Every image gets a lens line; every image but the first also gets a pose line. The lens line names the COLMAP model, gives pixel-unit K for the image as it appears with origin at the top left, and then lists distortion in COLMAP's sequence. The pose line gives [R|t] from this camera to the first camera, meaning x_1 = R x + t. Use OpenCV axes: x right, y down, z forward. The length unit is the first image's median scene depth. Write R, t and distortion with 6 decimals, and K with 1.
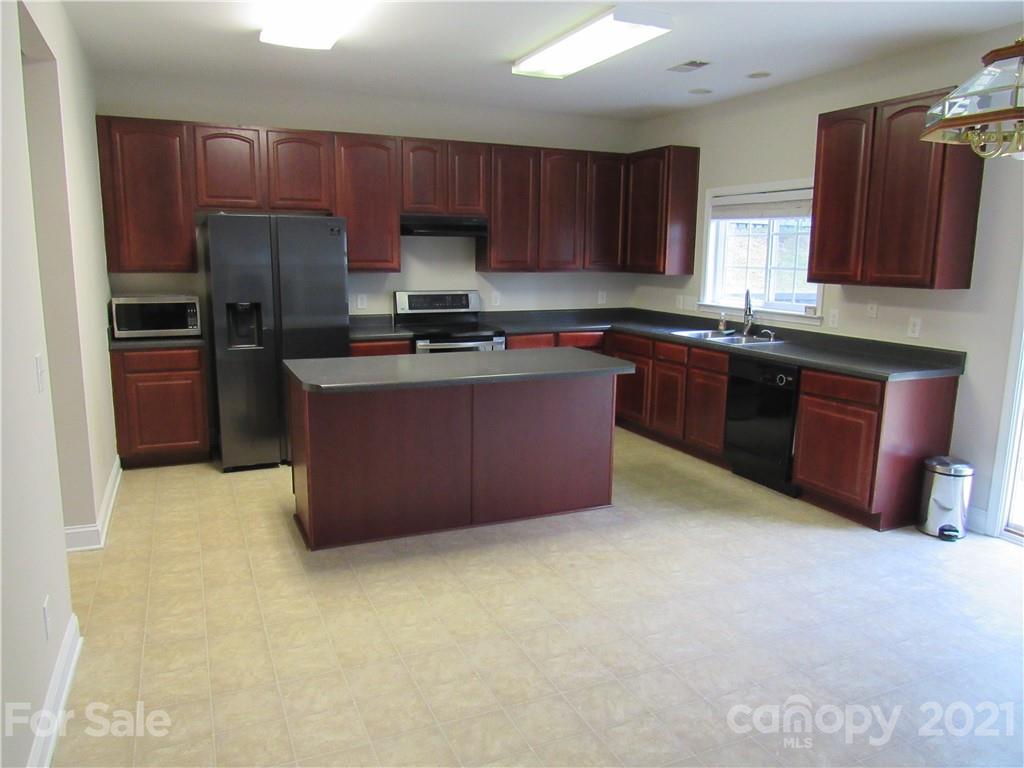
lens RADIAL K [[726.9, 0, 506.6], [0, 726.9, 382.0], [0, 0, 1]] dist [-0.044287, 0.021122]
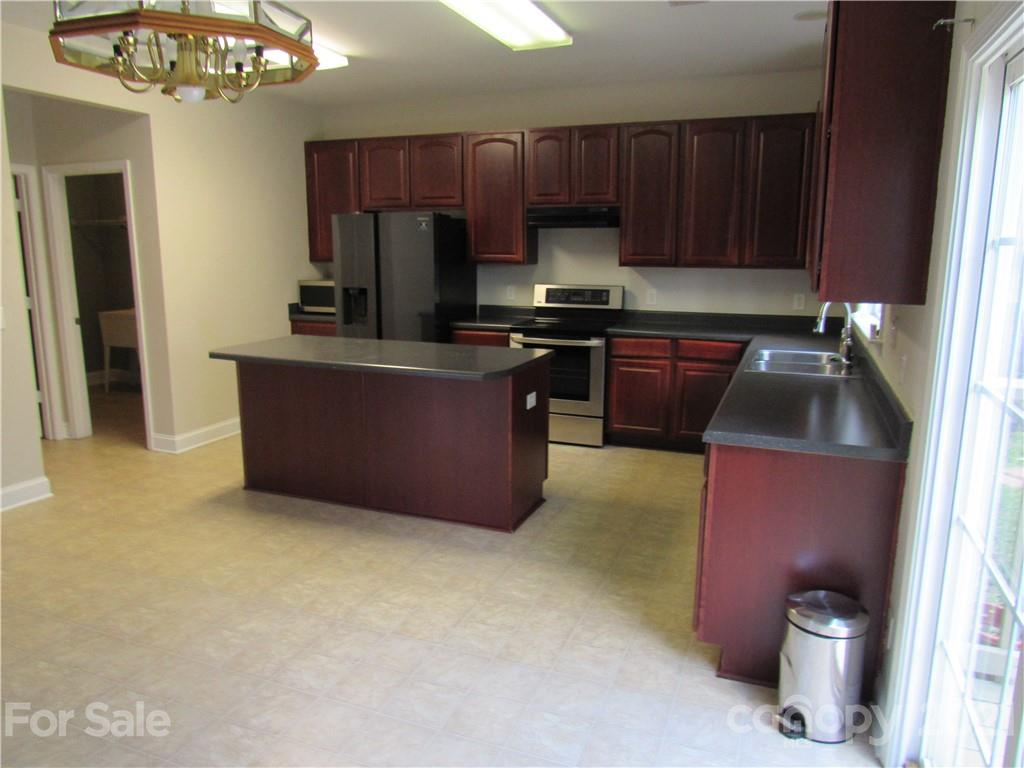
lens RADIAL K [[726.9, 0, 508.5], [0, 726.9, 386.4], [0, 0, 1]] dist [-0.044287, 0.021122]
pose [[0.700782, 0.132005, -0.701056, 0.547108], [-0.120257, 0.990526, 0.066301, -0.046946], [0.703167, 0.037844, 0.710017, 0.268981]]
